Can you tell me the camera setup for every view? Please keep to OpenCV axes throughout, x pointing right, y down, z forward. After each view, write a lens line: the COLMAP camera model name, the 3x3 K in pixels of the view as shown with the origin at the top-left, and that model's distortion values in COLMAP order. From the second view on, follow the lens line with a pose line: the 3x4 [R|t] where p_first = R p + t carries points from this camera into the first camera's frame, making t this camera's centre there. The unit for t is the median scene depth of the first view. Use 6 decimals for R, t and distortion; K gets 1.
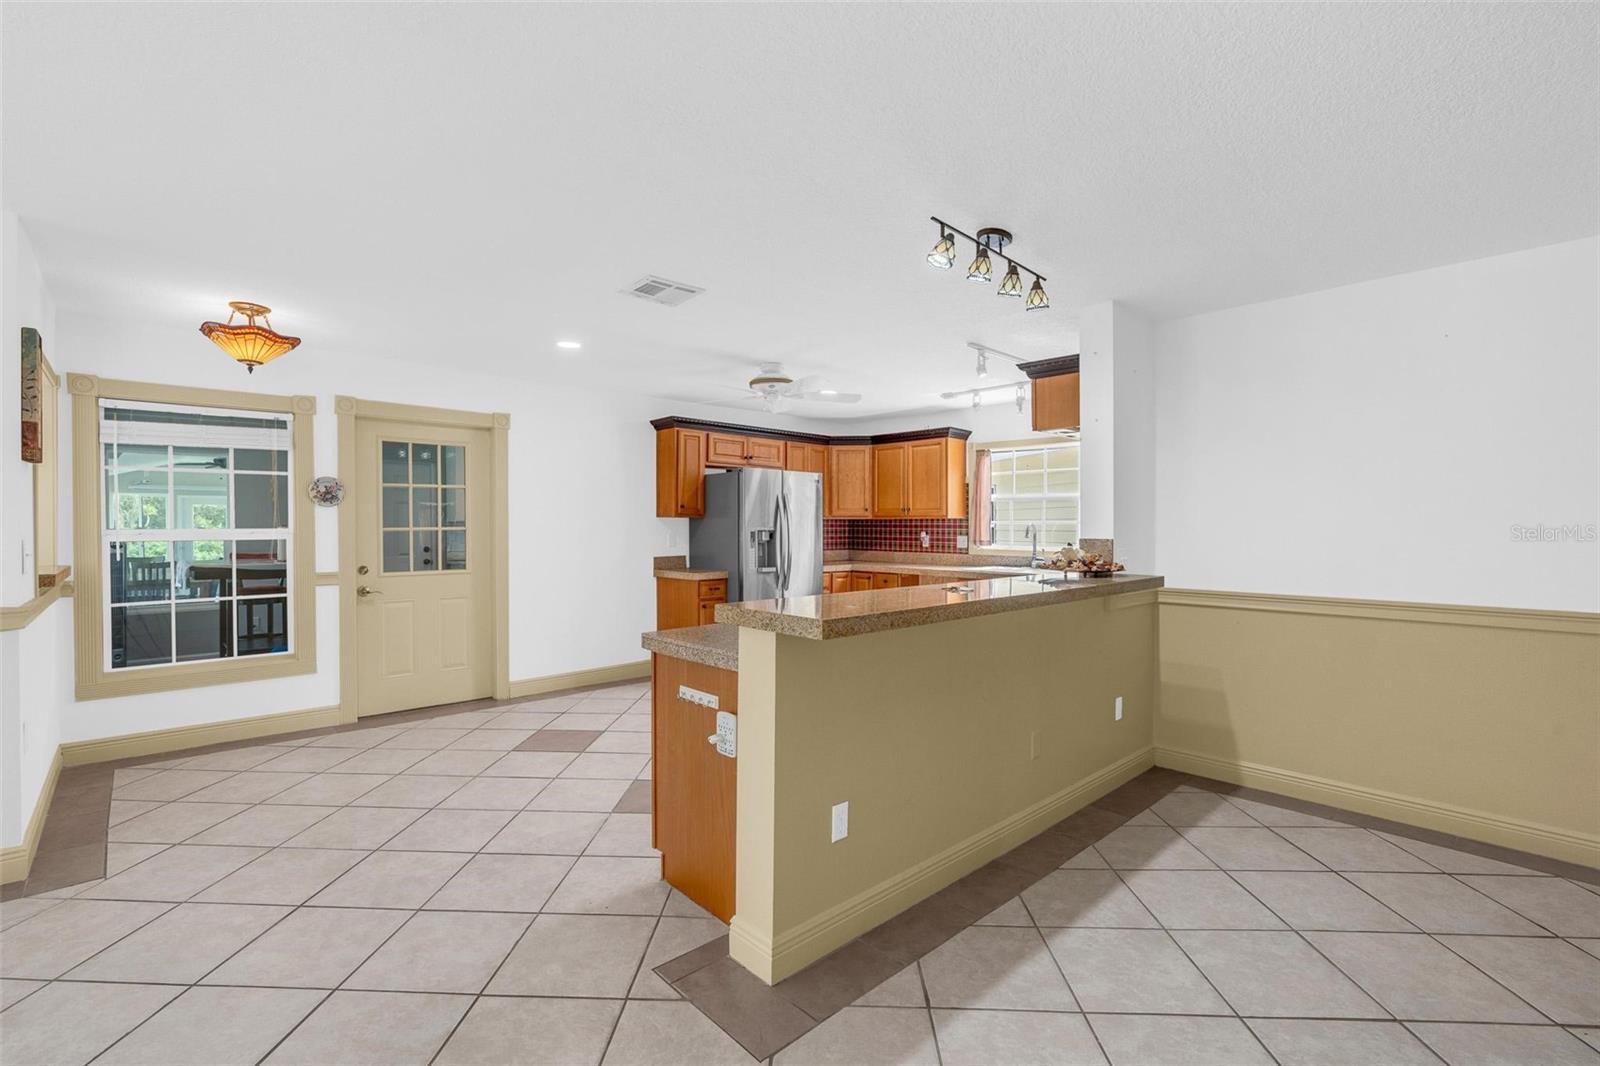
lens RADIAL K [[713.1, 0, 799.7], [0, 713.1, 534.3], [0, 0, 1]] dist [-0.009670, 0.003865]
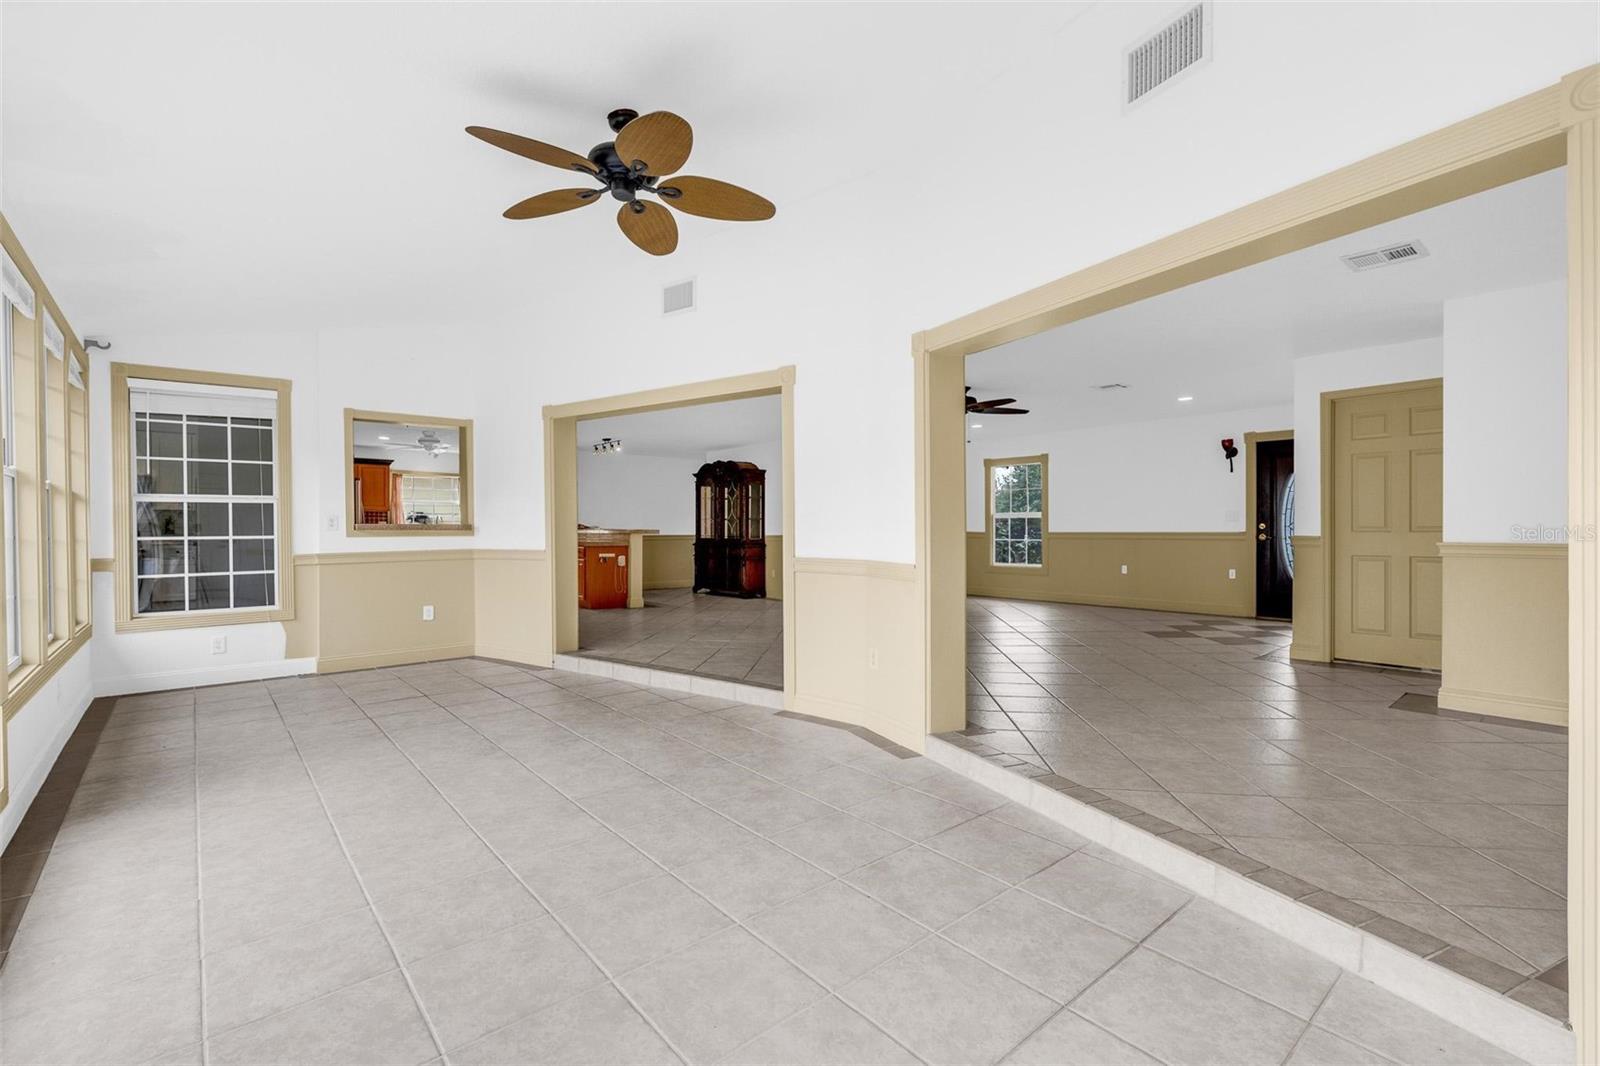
lens RADIAL K [[713.1, 0, 800.0], [0, 713.1, 538.7], [0, 0, 1]] dist [-0.009670, 0.003865]
pose [[0.046965, -0.009807, 0.998848, -2.132552], [0.013202, 0.999871, 0.009197, 0.060491], [-0.998809, 0.012755, 0.047089, -0.135052]]
